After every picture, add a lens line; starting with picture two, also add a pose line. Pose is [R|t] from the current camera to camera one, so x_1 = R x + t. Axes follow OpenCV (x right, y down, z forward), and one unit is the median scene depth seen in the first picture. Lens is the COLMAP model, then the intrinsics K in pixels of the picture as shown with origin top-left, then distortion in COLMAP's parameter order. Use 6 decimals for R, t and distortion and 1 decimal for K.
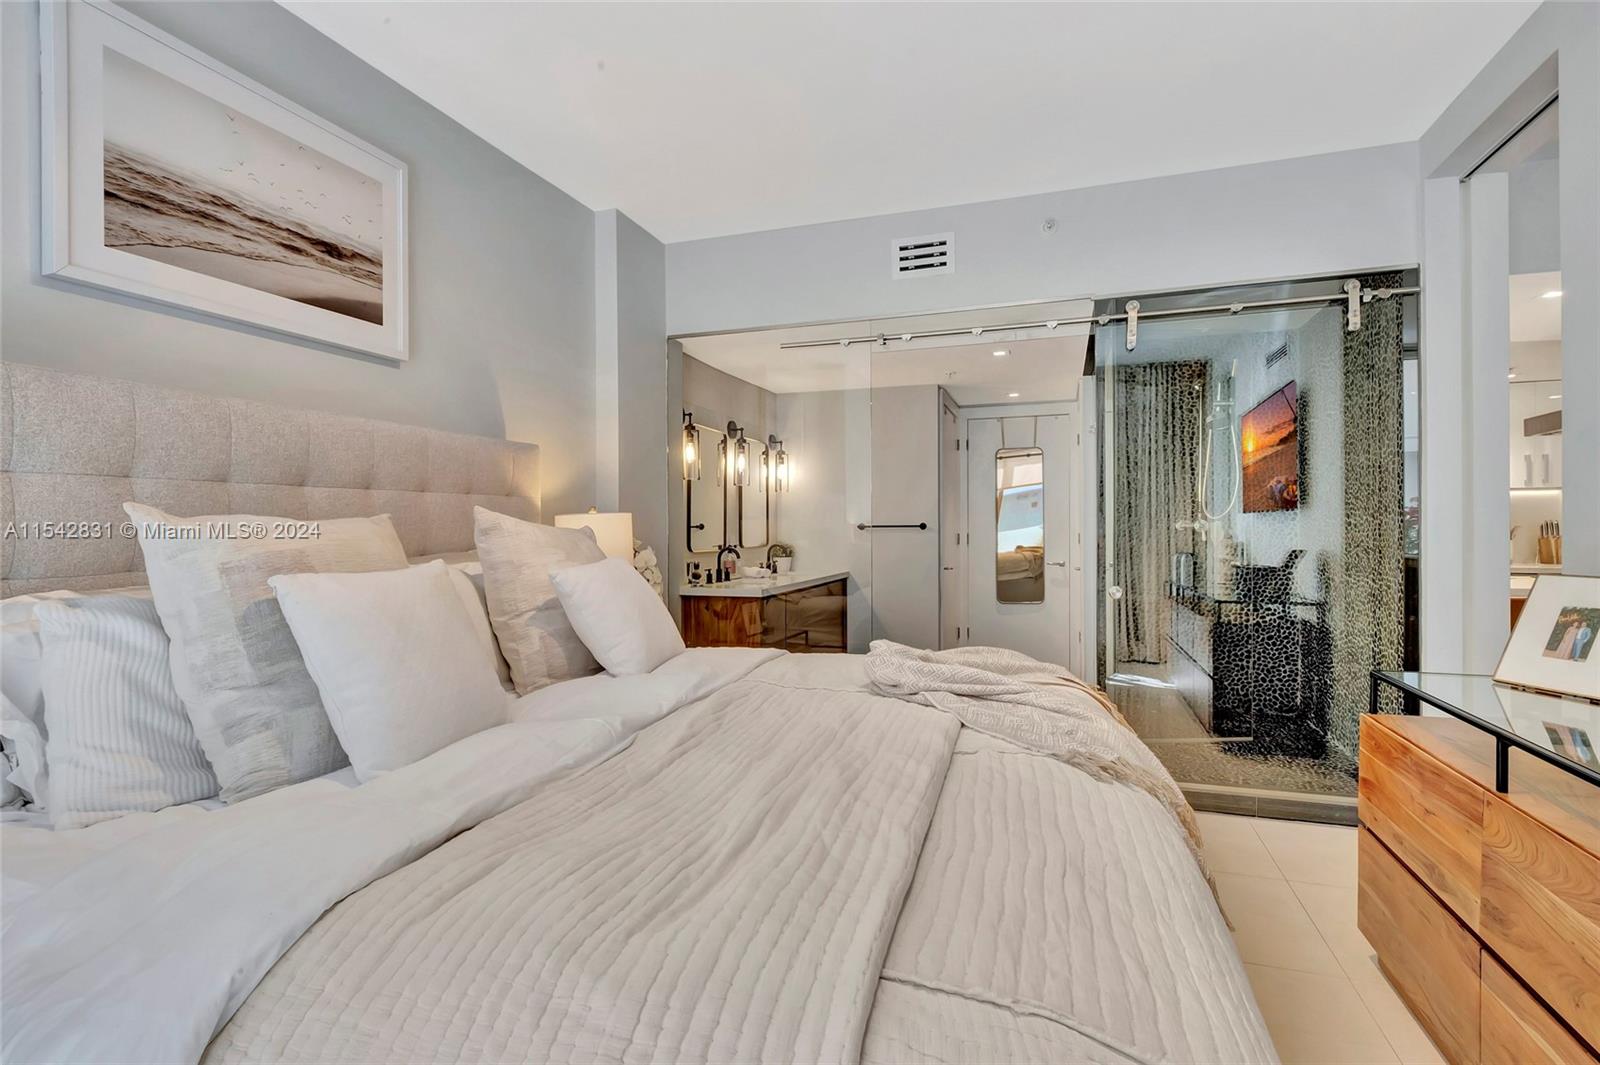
lens RADIAL K [[759.6, 0, 800.0], [0, 759.6, 532.5], [0, 0, 1]] dist [-0.000213, -0.001784]
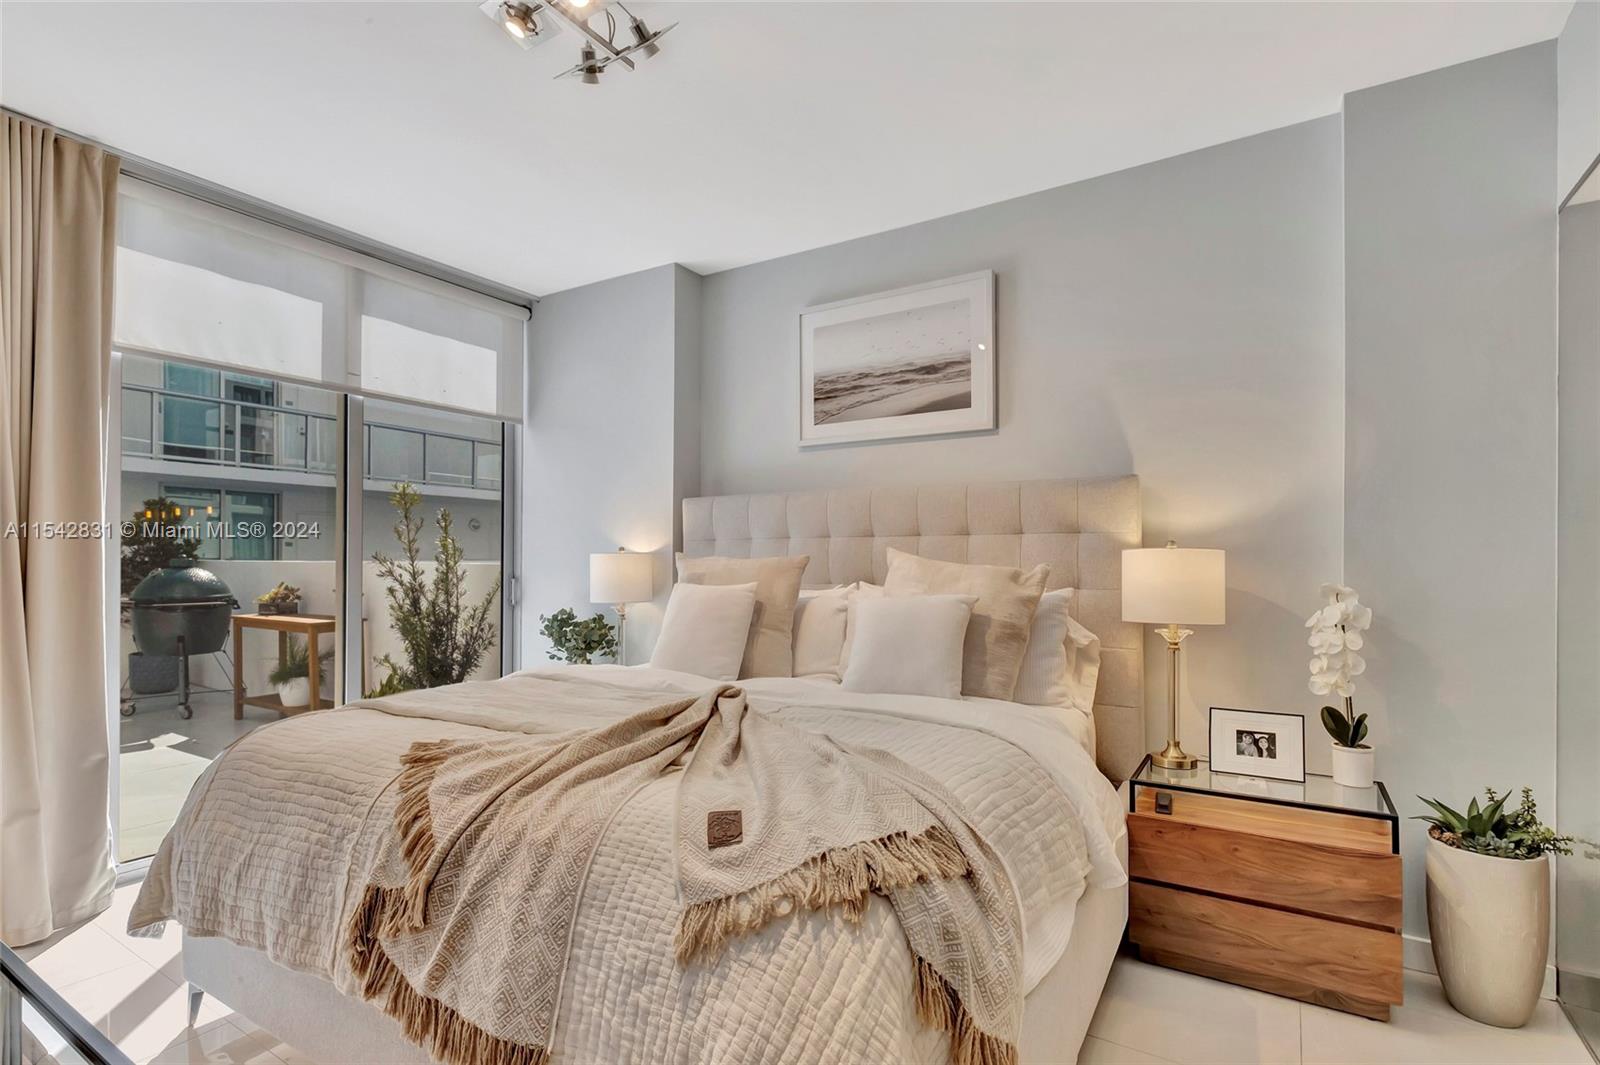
lens RADIAL K [[777.6, 0, 782.3], [0, 777.6, 558.9], [0, 0, 1]] dist [0.001811, -0.000607]
pose [[-0.252452, -0.000413, -0.967609, 0.550506], [-0.014580, 0.999888, 0.003377, -0.009268], [0.967500, 0.014960, -0.252430, 0.693532]]
